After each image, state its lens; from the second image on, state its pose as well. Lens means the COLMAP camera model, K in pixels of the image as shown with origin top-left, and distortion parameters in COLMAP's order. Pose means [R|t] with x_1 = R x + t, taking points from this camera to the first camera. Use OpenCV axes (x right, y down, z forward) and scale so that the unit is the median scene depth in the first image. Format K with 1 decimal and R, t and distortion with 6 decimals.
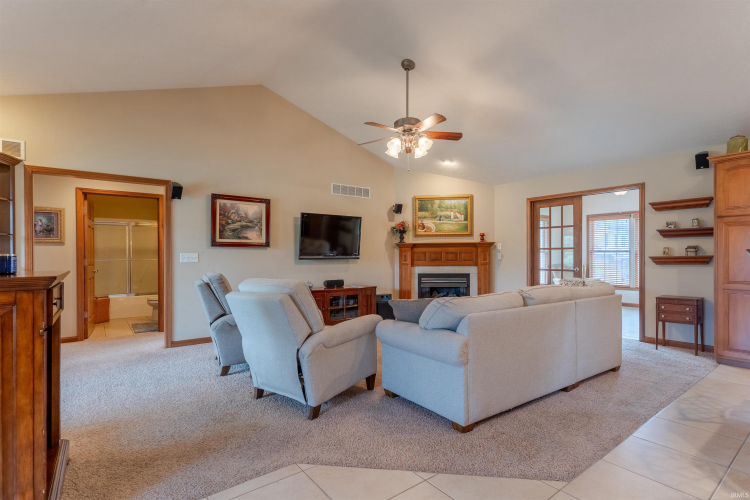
lens RADIAL K [[364.7, 0, 375.6], [0, 364.7, 255.2], [0, 0, 1]] dist [0.016469, 0.000558]
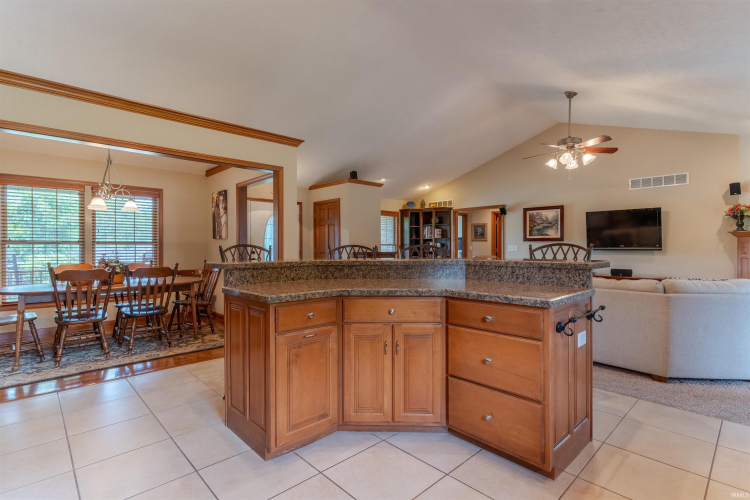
lens RADIAL K [[364.7, 0, 372.8], [0, 364.7, 248.7], [0, 0, 1]] dist [0.016469, 0.000558]
pose [[0.112021, 0.006468, -0.993685, 1.023408], [0.001222, 0.999977, 0.006647, -0.002047], [0.993705, -0.001959, 0.112010, 0.153163]]
